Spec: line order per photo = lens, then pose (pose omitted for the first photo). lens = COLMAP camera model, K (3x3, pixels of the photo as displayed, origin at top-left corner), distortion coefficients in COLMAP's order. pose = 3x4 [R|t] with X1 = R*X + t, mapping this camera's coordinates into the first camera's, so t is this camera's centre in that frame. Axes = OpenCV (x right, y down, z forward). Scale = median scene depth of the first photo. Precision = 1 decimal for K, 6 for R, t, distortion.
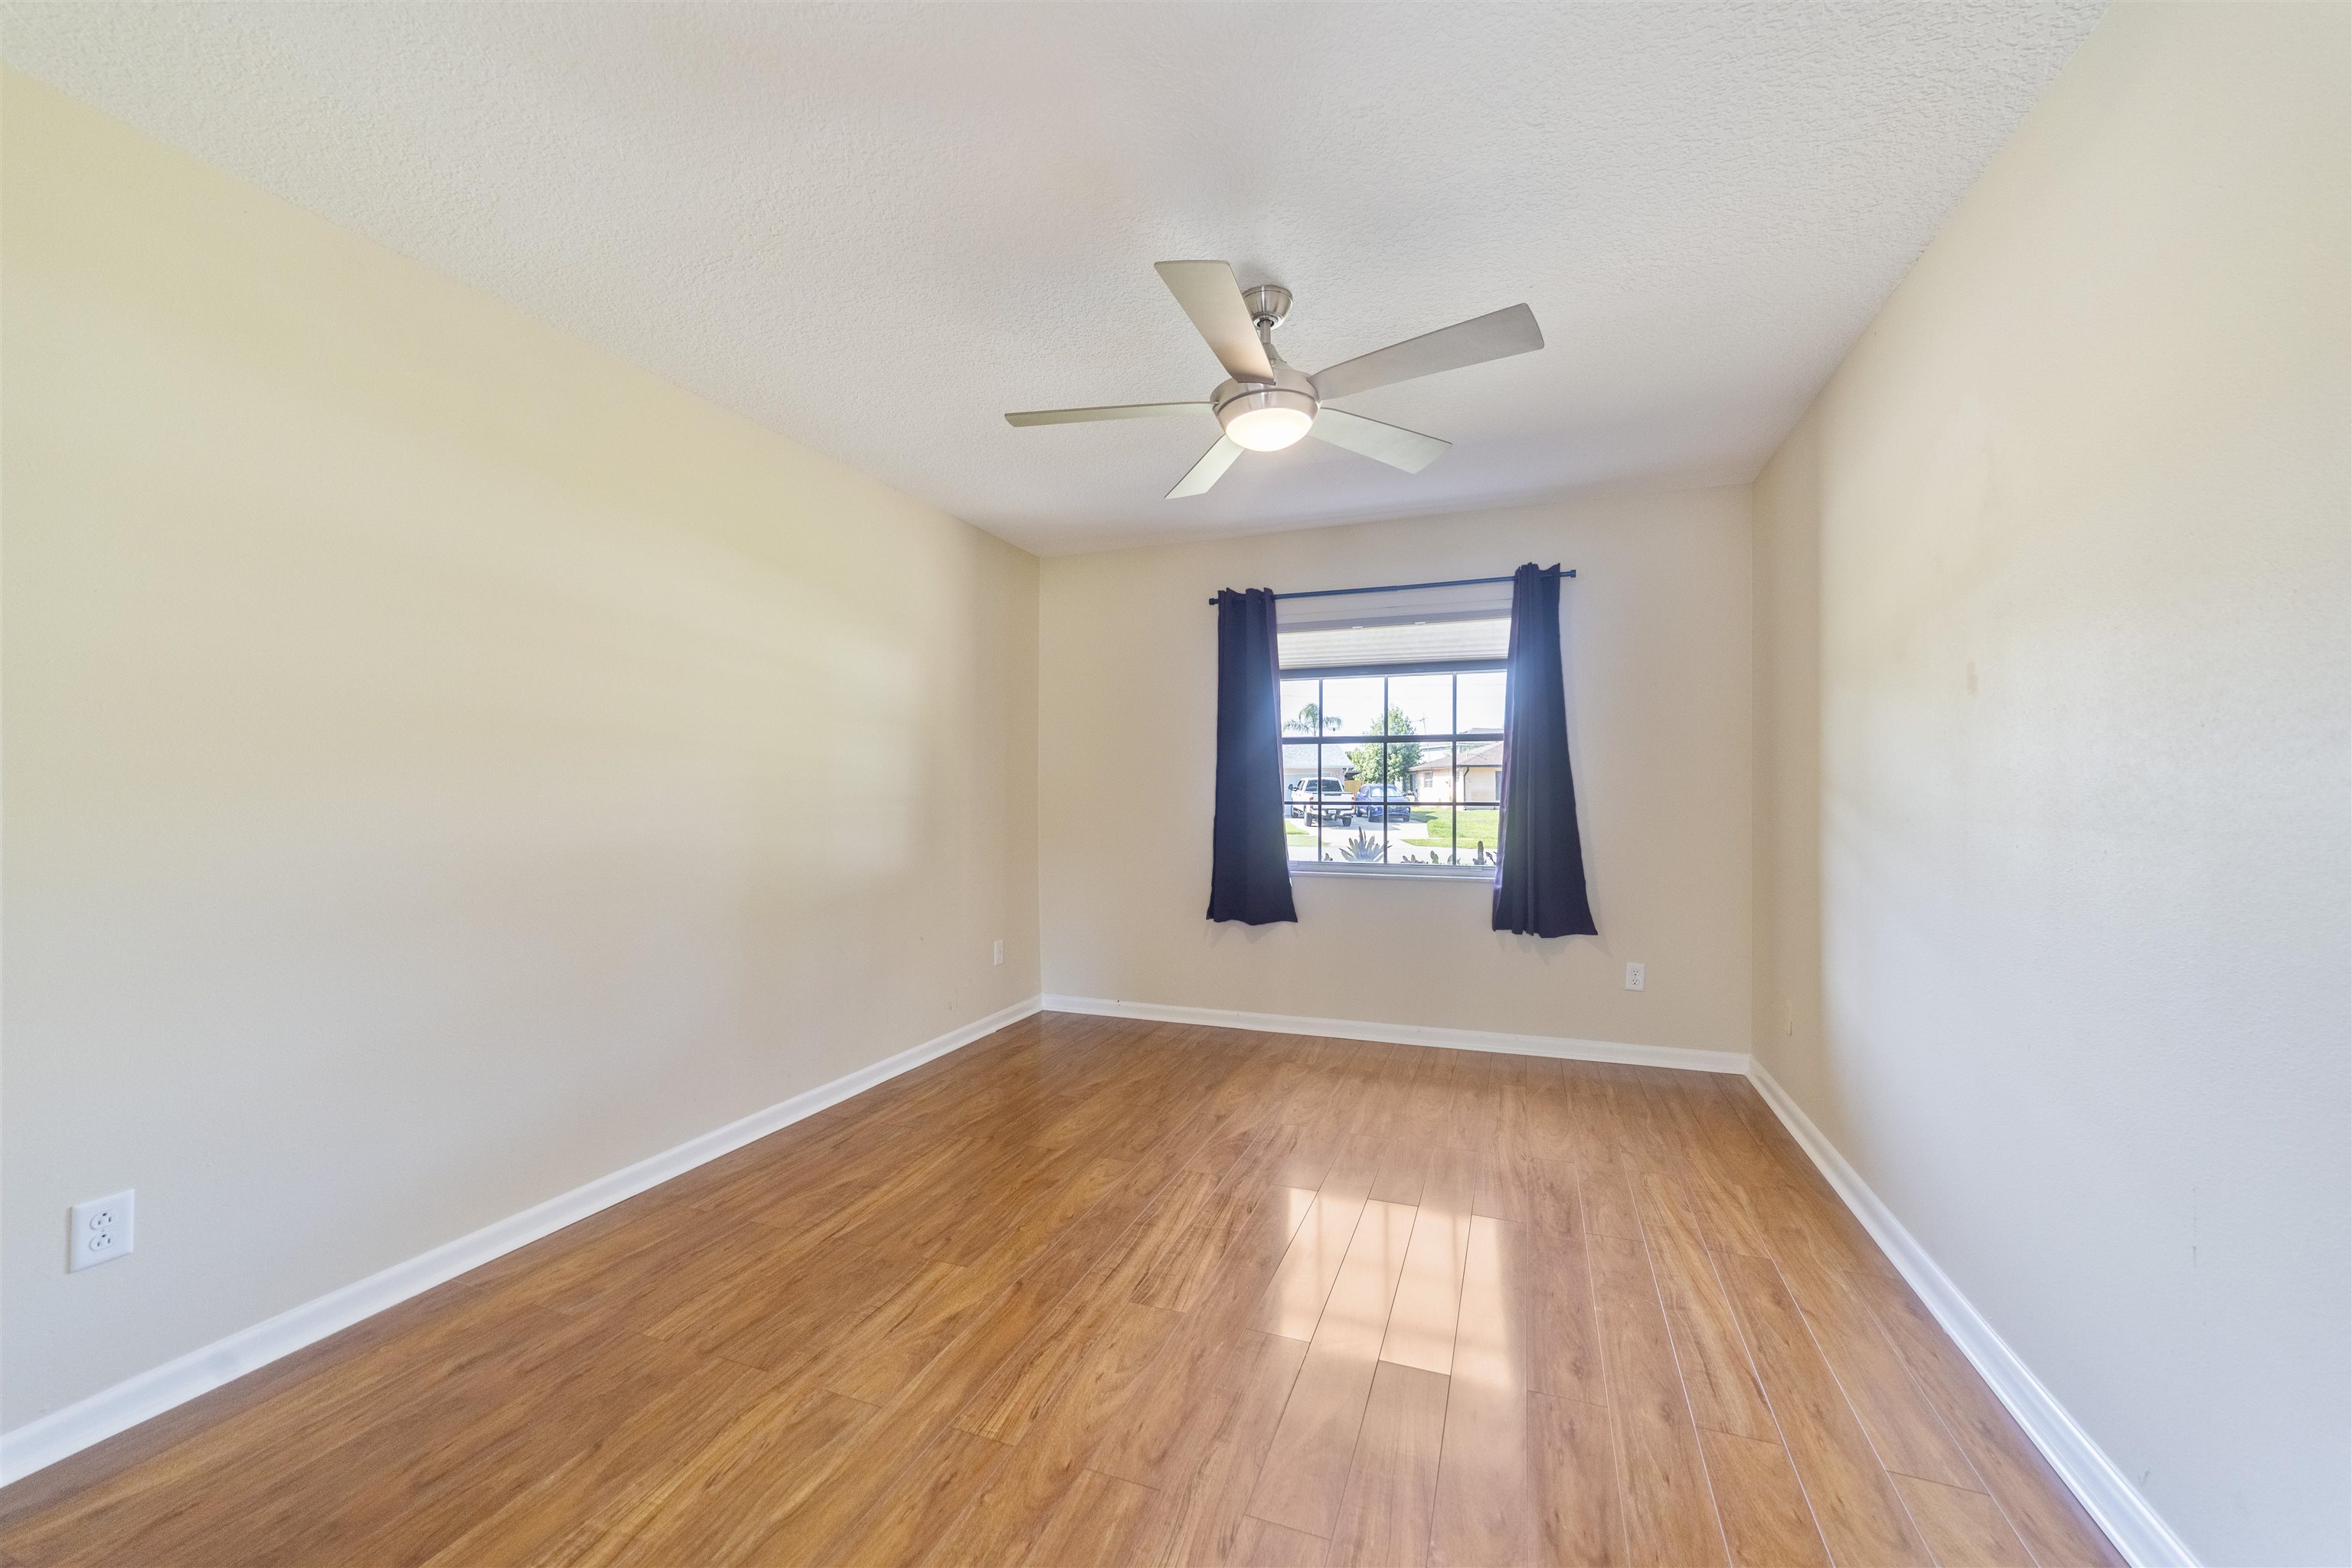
lens RADIAL K [[914.3, 0, 1180.7], [0, 914.3, 793.1], [0, 0, 1]] dist [0.000648, 0.000689]
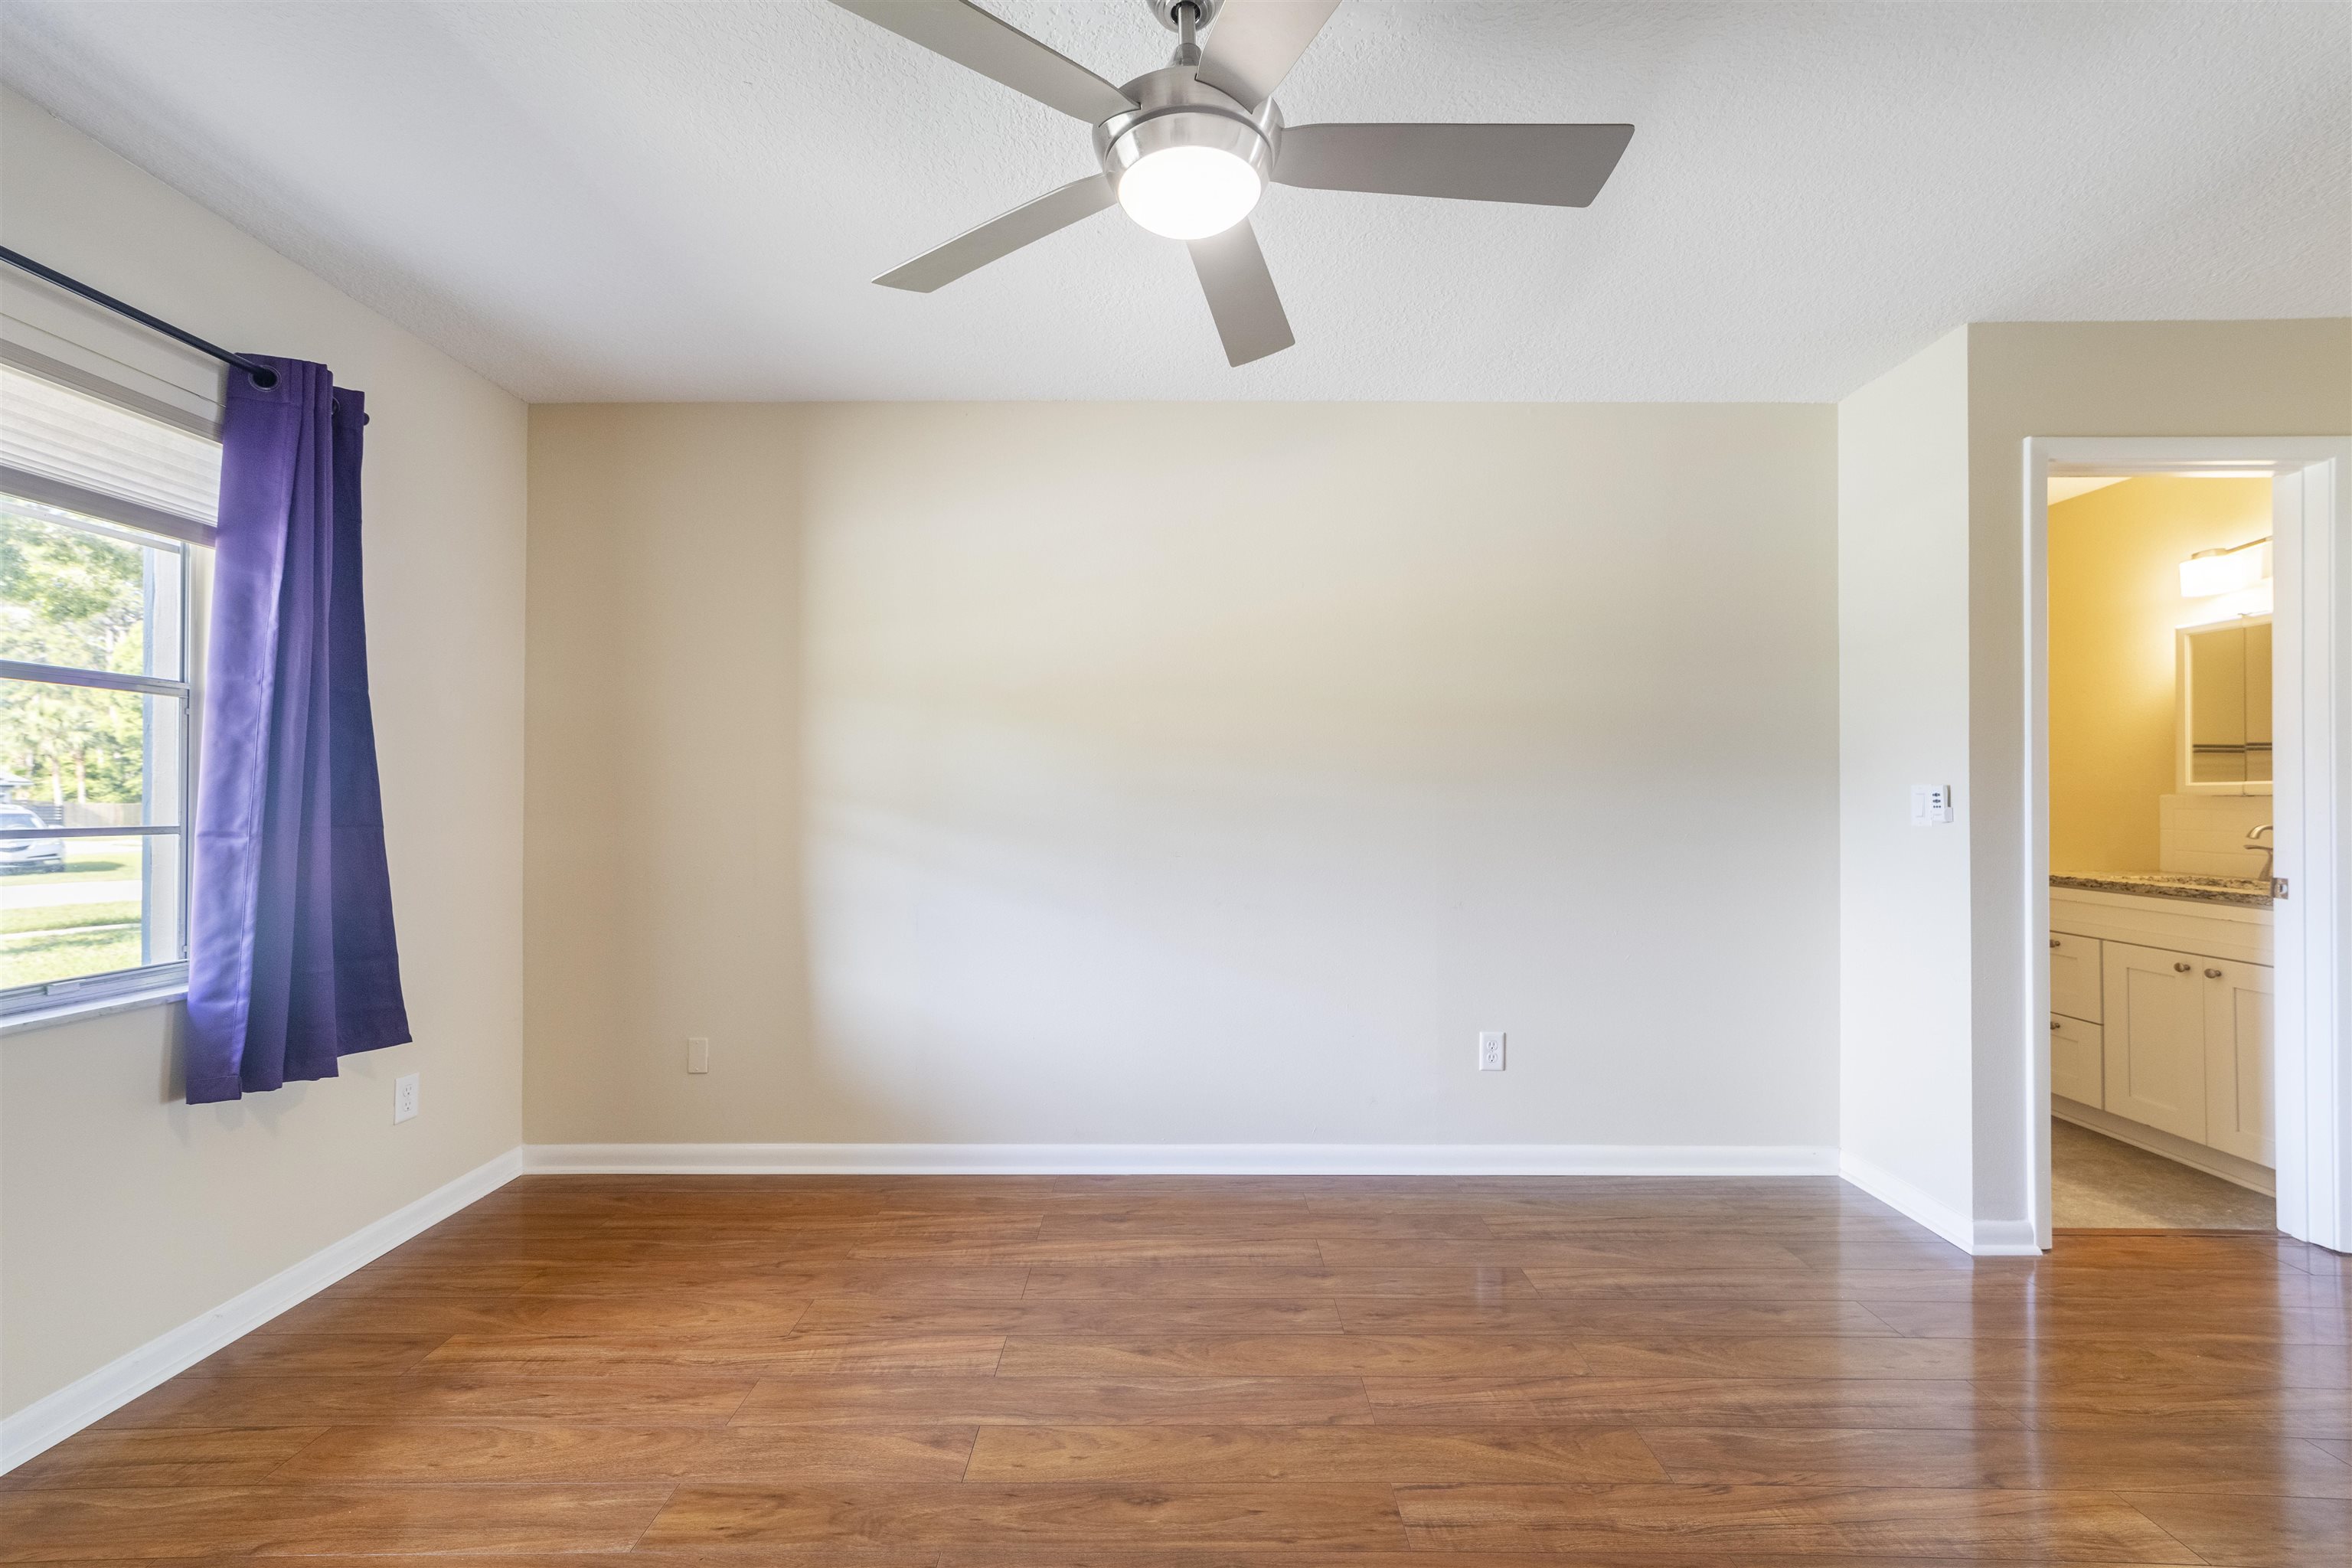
lens RADIAL K [[914.3, 0, 1170.4], [0, 914.3, 791.1], [0, 0, 1]] dist [0.000648, 0.000689]
pose [[-0.353647, 0.012690, 0.935293, -0.362495], [0.003467, 0.999919, -0.012255, 0.000512], [-0.935372, -0.001091, -0.353663, 0.962619]]
